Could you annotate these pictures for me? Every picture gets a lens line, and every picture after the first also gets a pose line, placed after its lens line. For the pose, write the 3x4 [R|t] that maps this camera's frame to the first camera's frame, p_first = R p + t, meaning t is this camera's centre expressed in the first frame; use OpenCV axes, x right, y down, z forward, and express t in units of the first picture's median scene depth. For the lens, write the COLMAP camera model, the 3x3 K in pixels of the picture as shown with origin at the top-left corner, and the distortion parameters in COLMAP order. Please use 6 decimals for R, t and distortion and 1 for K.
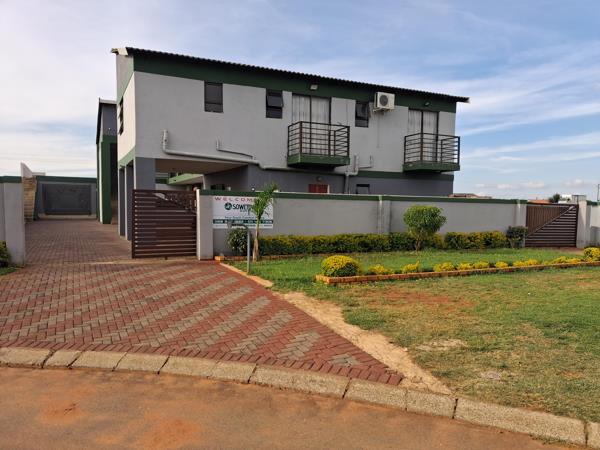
lens RADIAL K [[474.0, 0, 300.0], [0, 474.0, 225.0], [0, 0, 1]] dist [-0.002615, -0.014199]
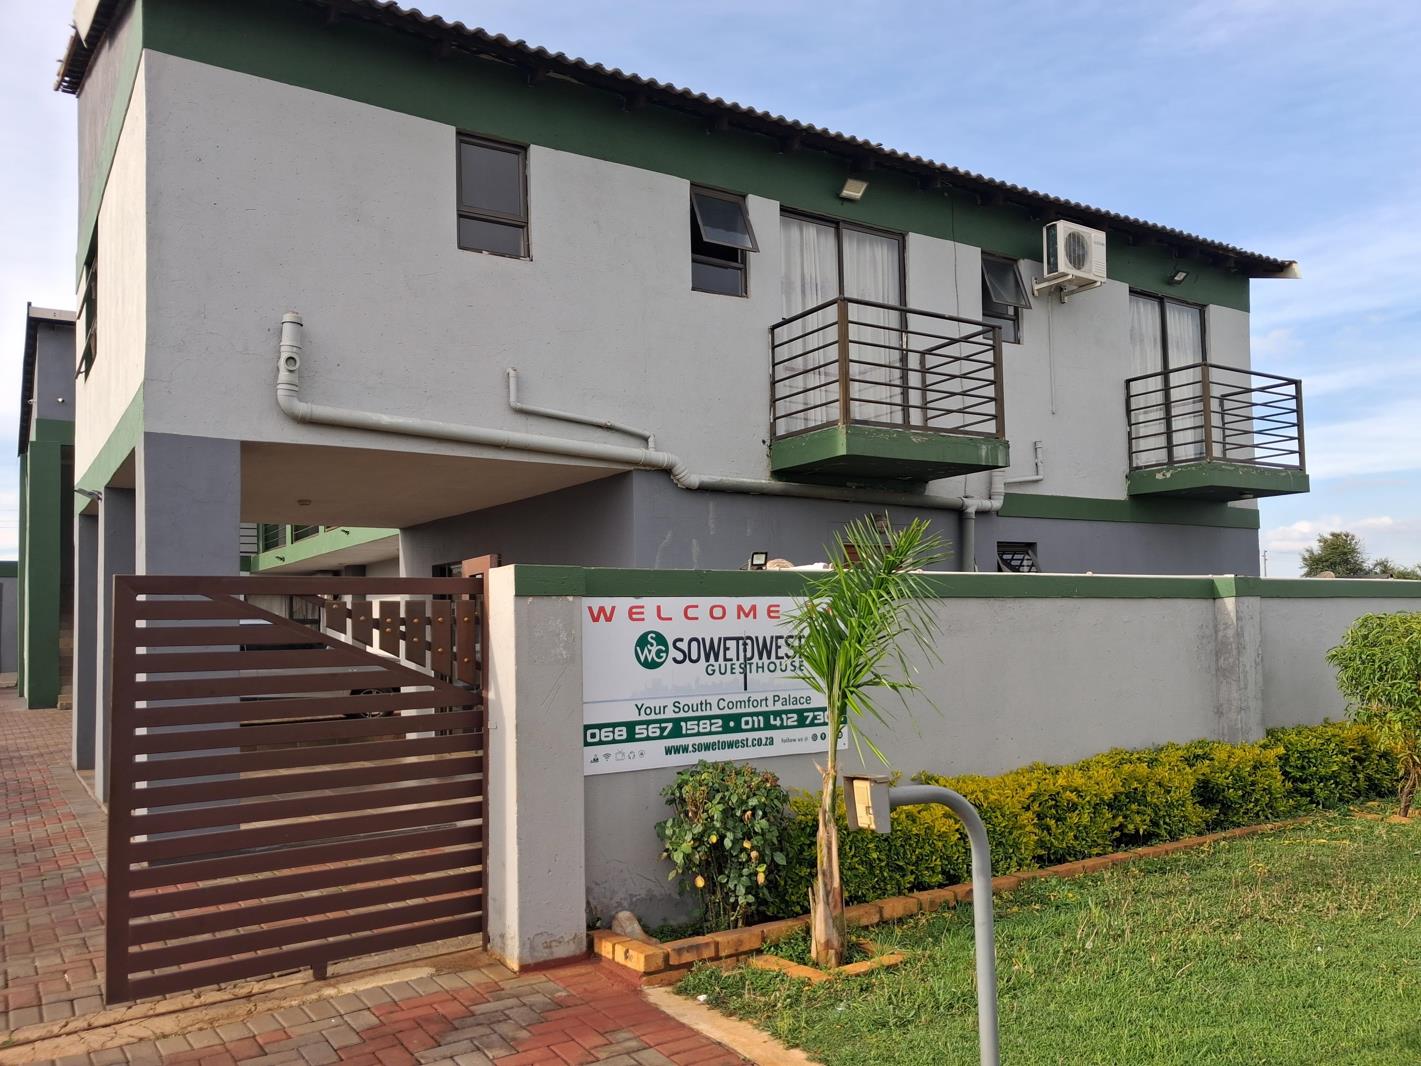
lens RADIAL K [[1068.8, 0, 710.5], [0, 1068.8, 533.0], [0, 0, 1]] dist [0.001804, -0.000983]
pose [[0.988160, -0.019742, 0.152151, -0.149530], [0.037756, 0.992481, -0.116432, -0.027205], [-0.148708, 0.120798, 0.981475, 0.436186]]
